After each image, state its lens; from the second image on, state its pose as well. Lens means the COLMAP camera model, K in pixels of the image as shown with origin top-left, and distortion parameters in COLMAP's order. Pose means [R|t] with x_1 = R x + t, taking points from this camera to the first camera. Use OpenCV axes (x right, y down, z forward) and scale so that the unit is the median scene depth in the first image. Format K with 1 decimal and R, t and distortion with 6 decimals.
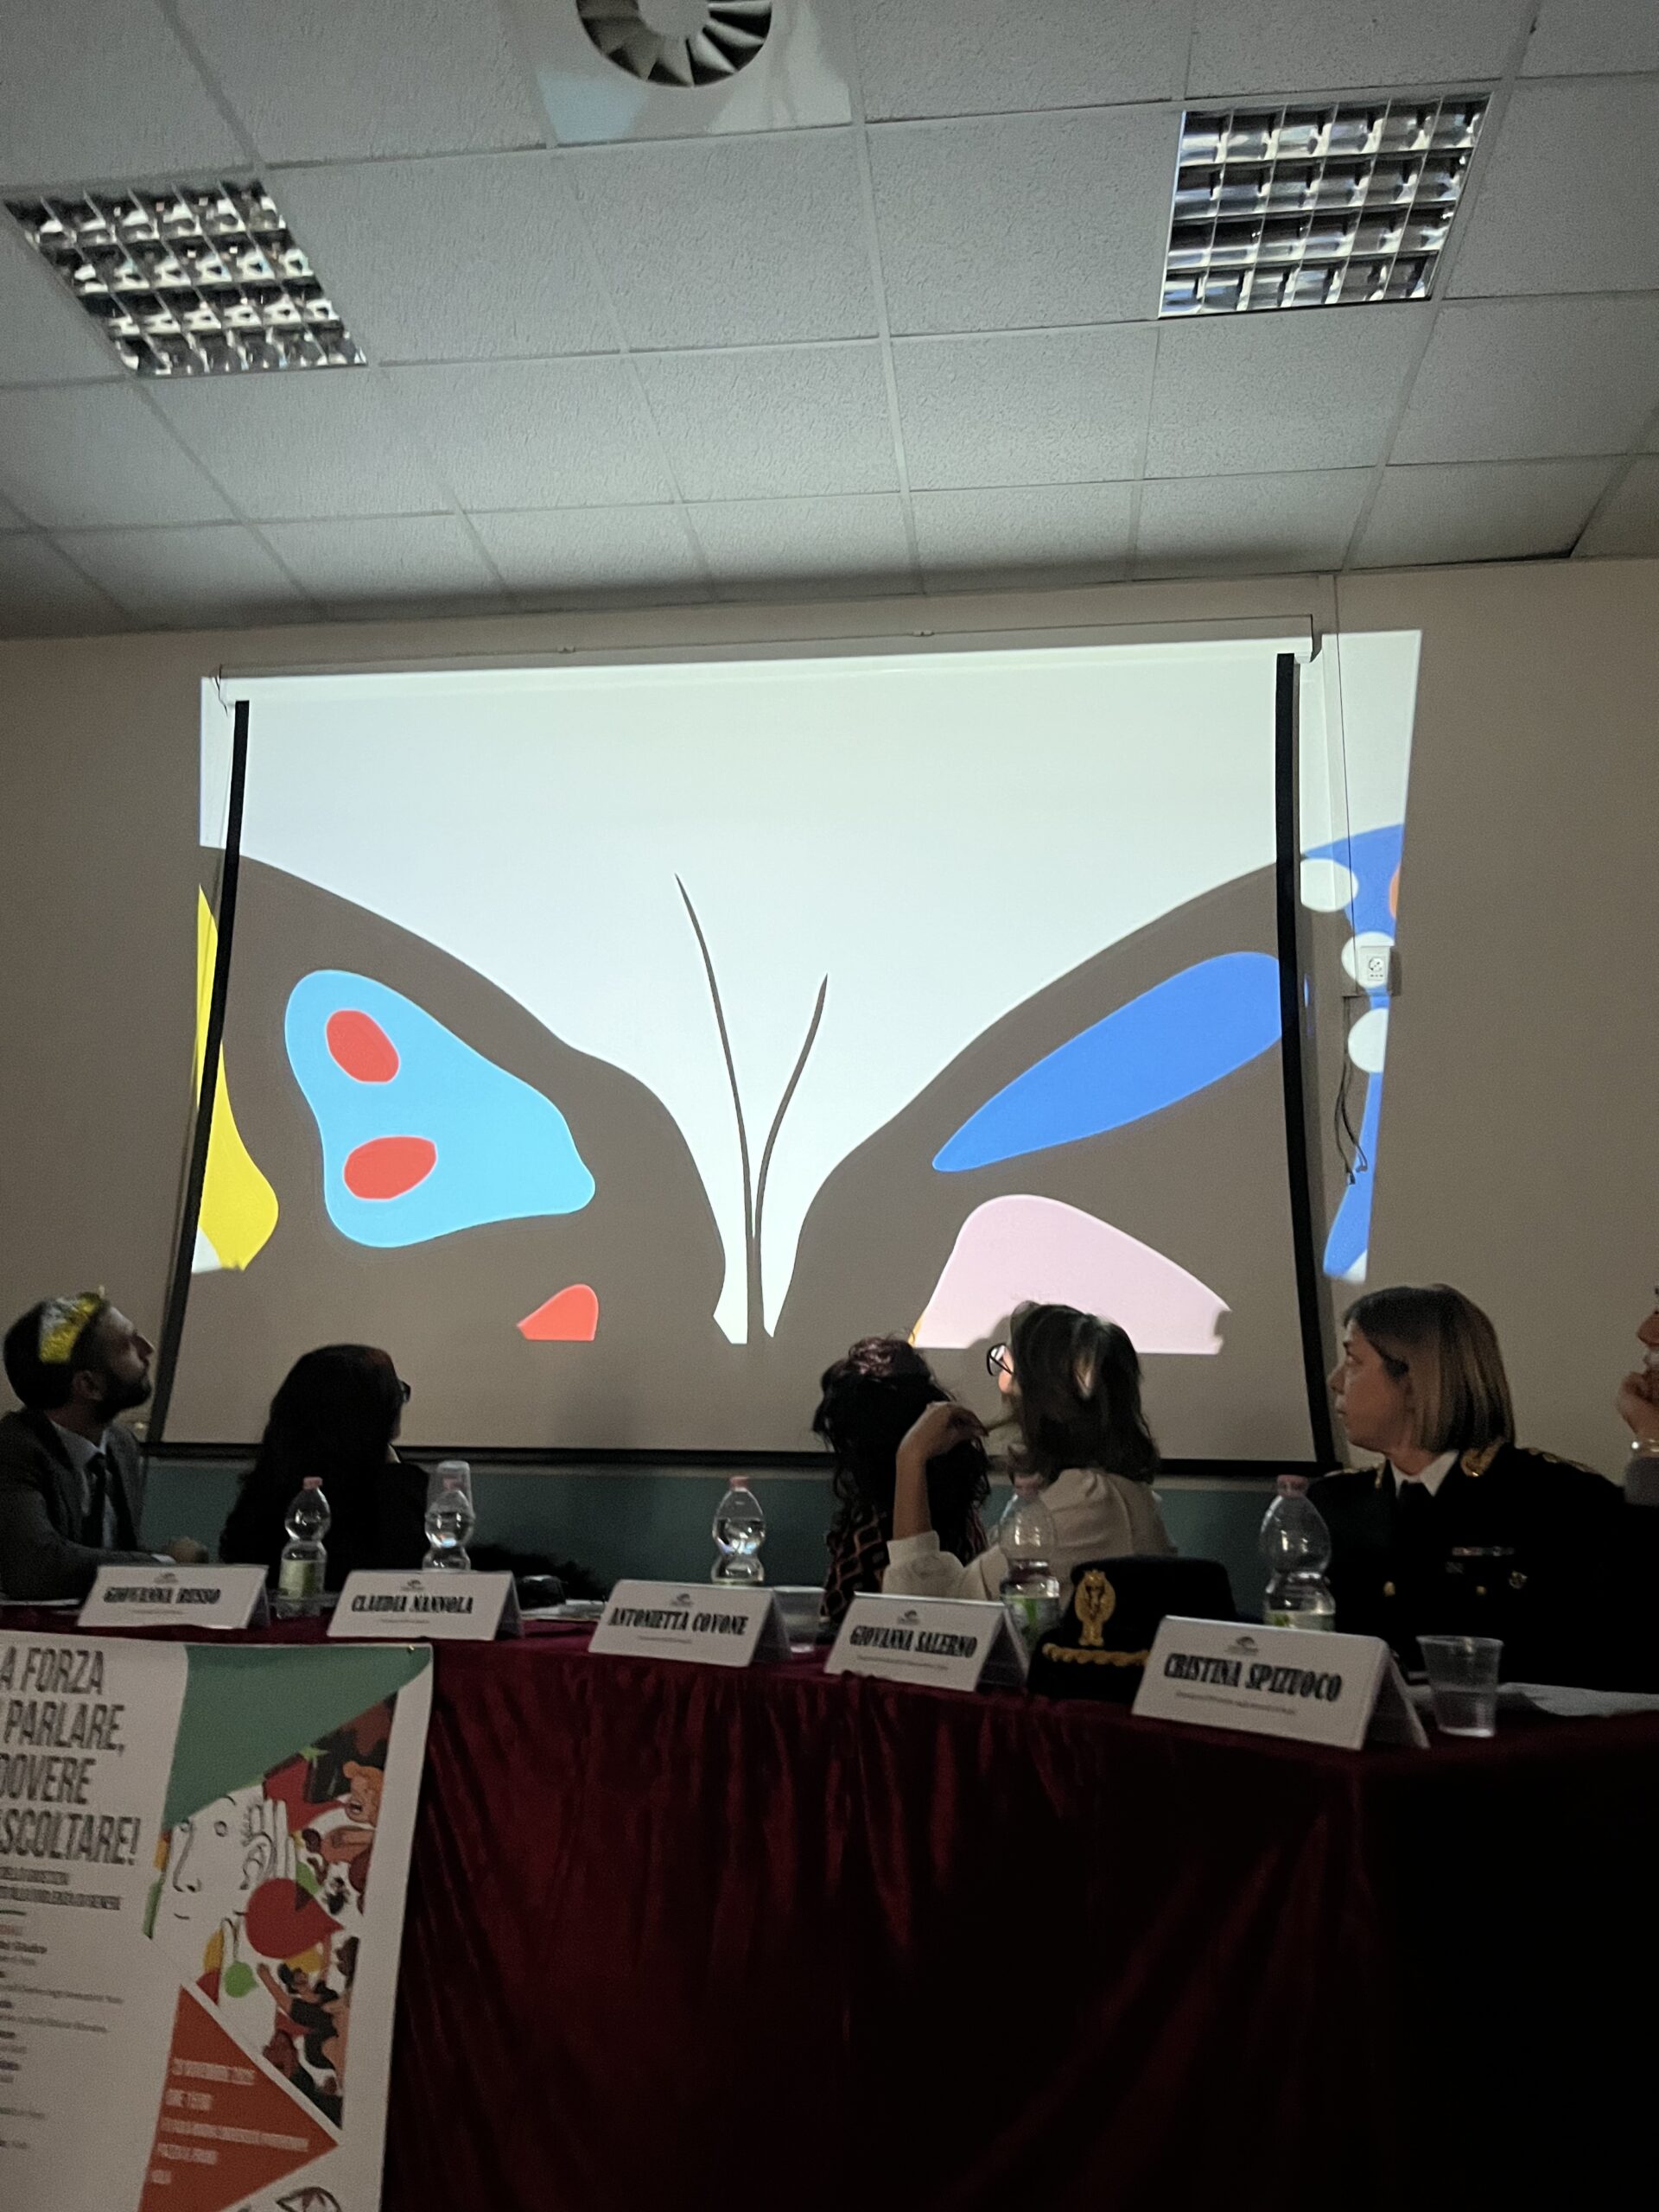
lens RADIAL K [[1680.7, 0, 842.8], [0, 1680.7, 1087.0], [0, 0, 1]] dist [0.051143, -0.080829]
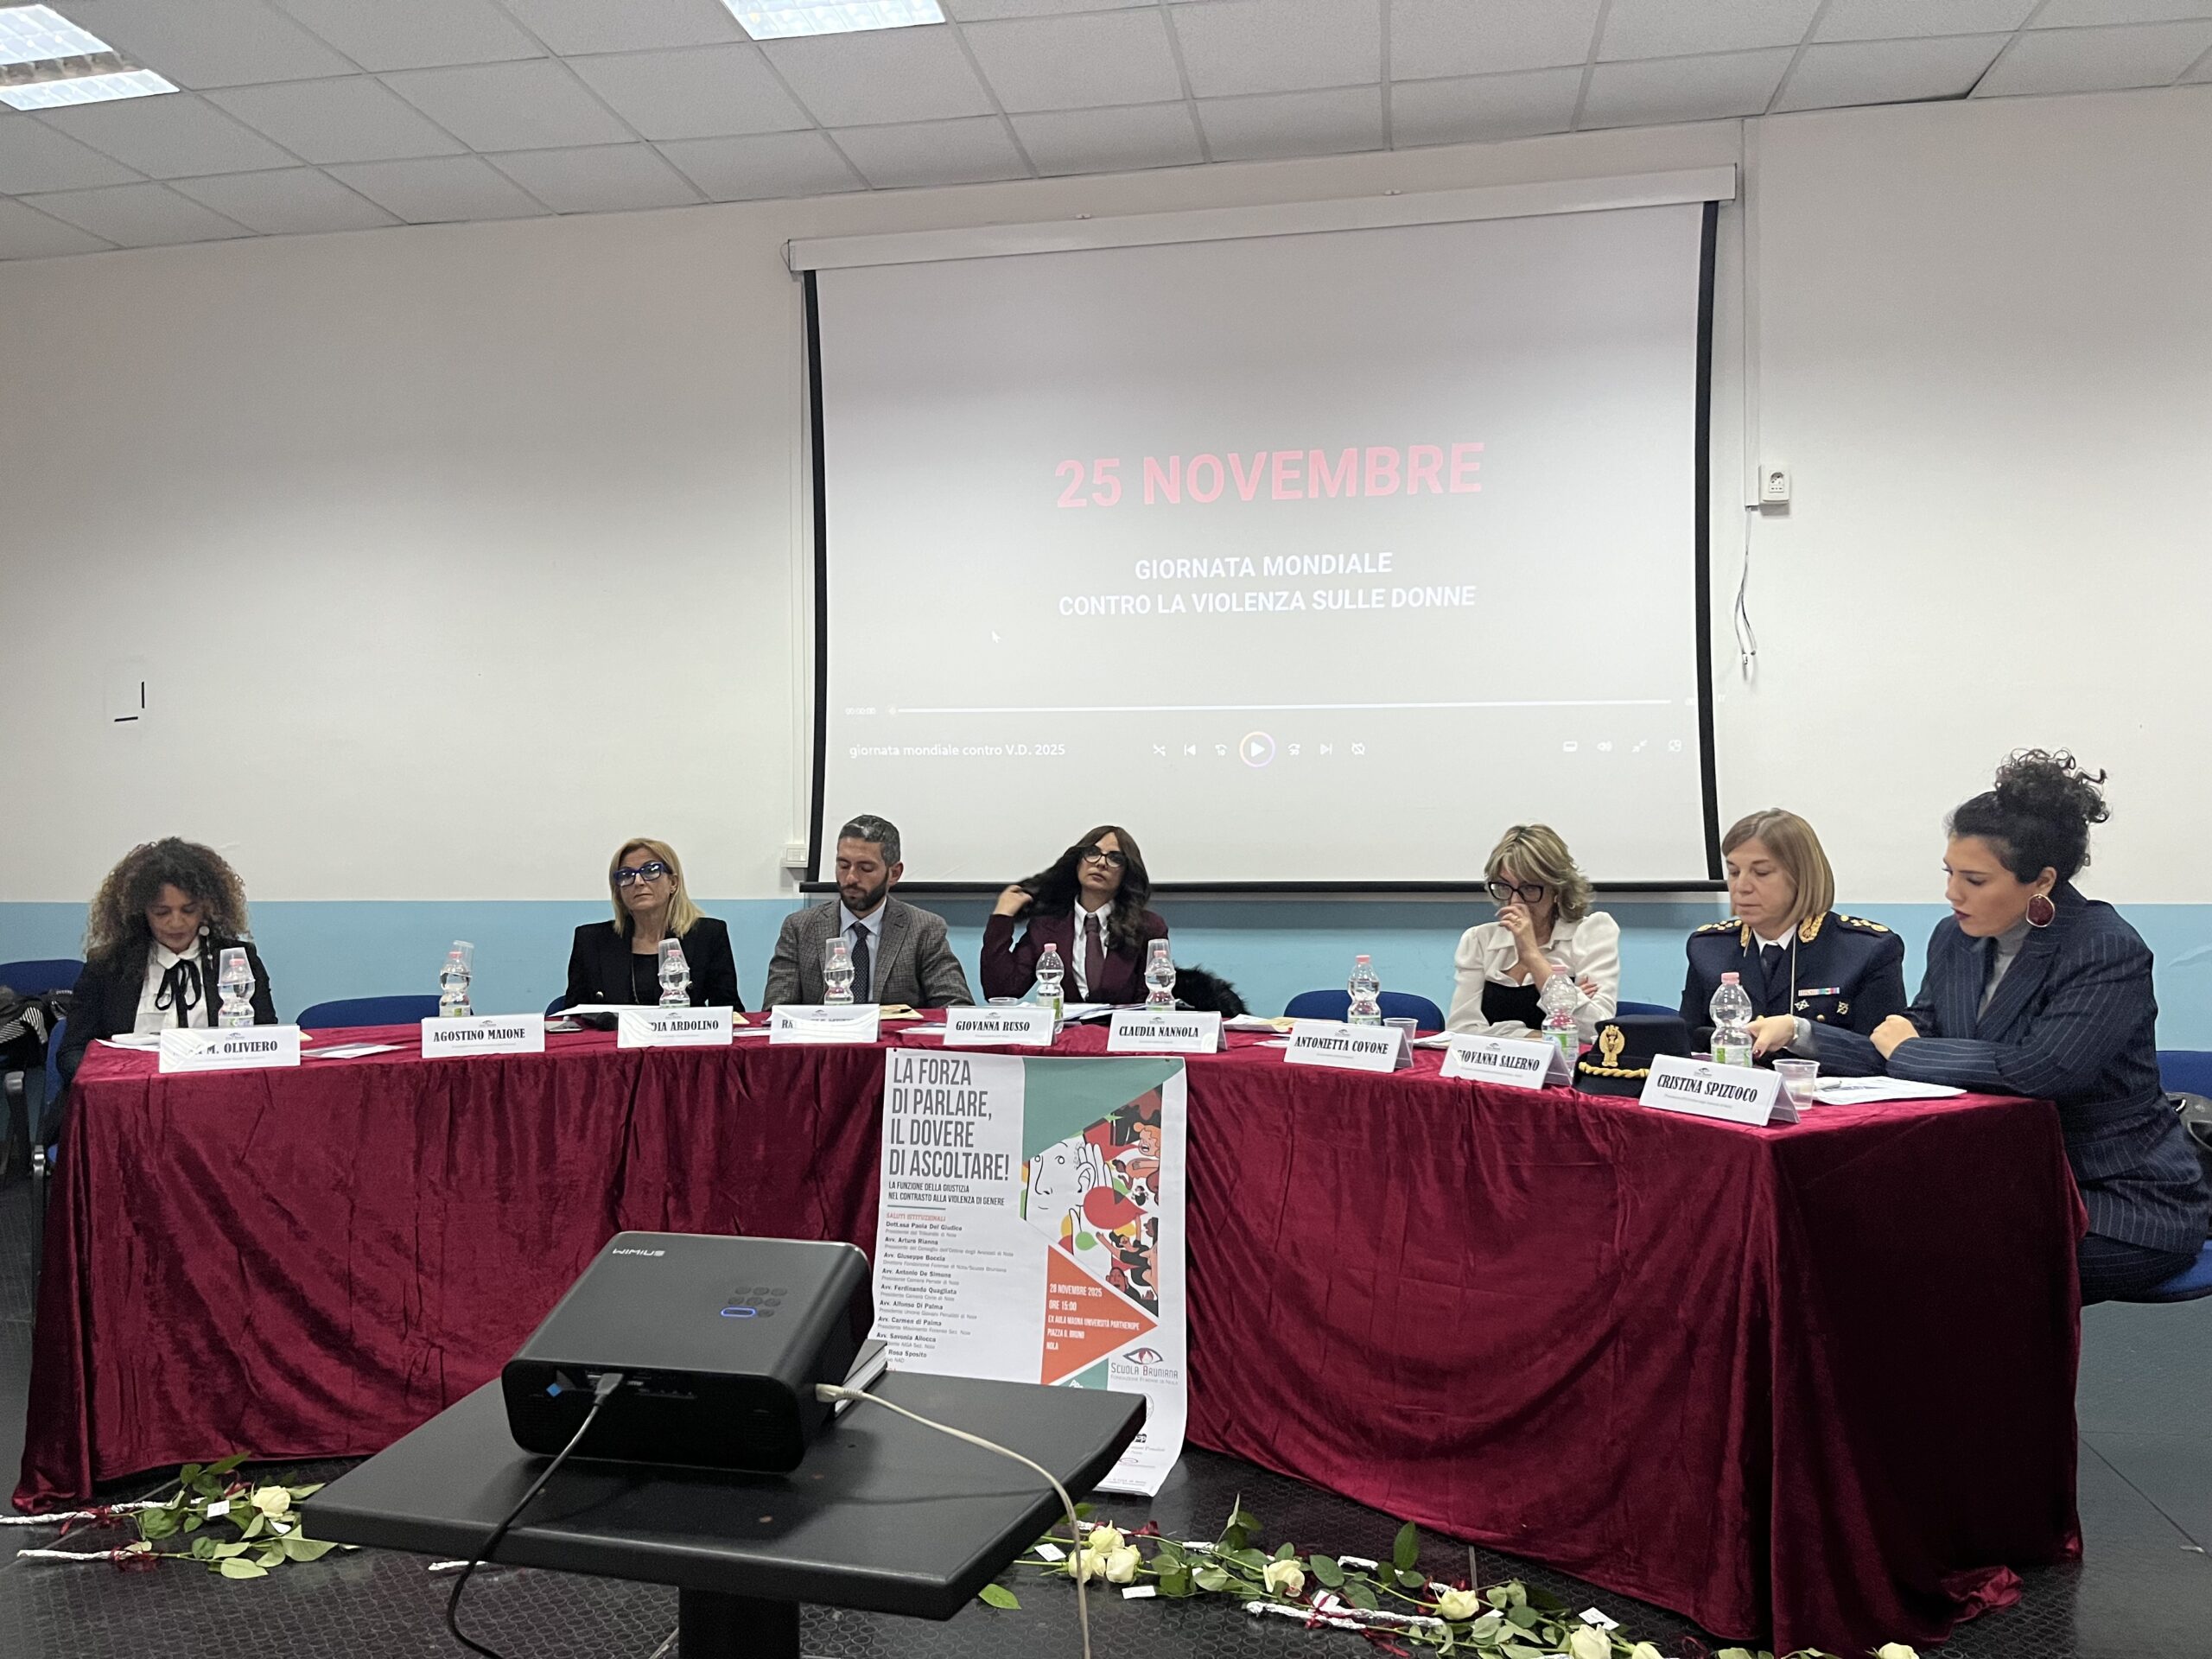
lens RADIAL K [[1680.7, 0, 1094.9], [0, 1680.7, 829.7], [0, 0, 1]] dist [0.051143, -0.080829]
pose [[0.997599, -0.026888, -0.063822, -0.225344], [0.041046, 0.971810, 0.232165, -0.287320], [0.055780, -0.234227, 0.970580, -0.584996]]
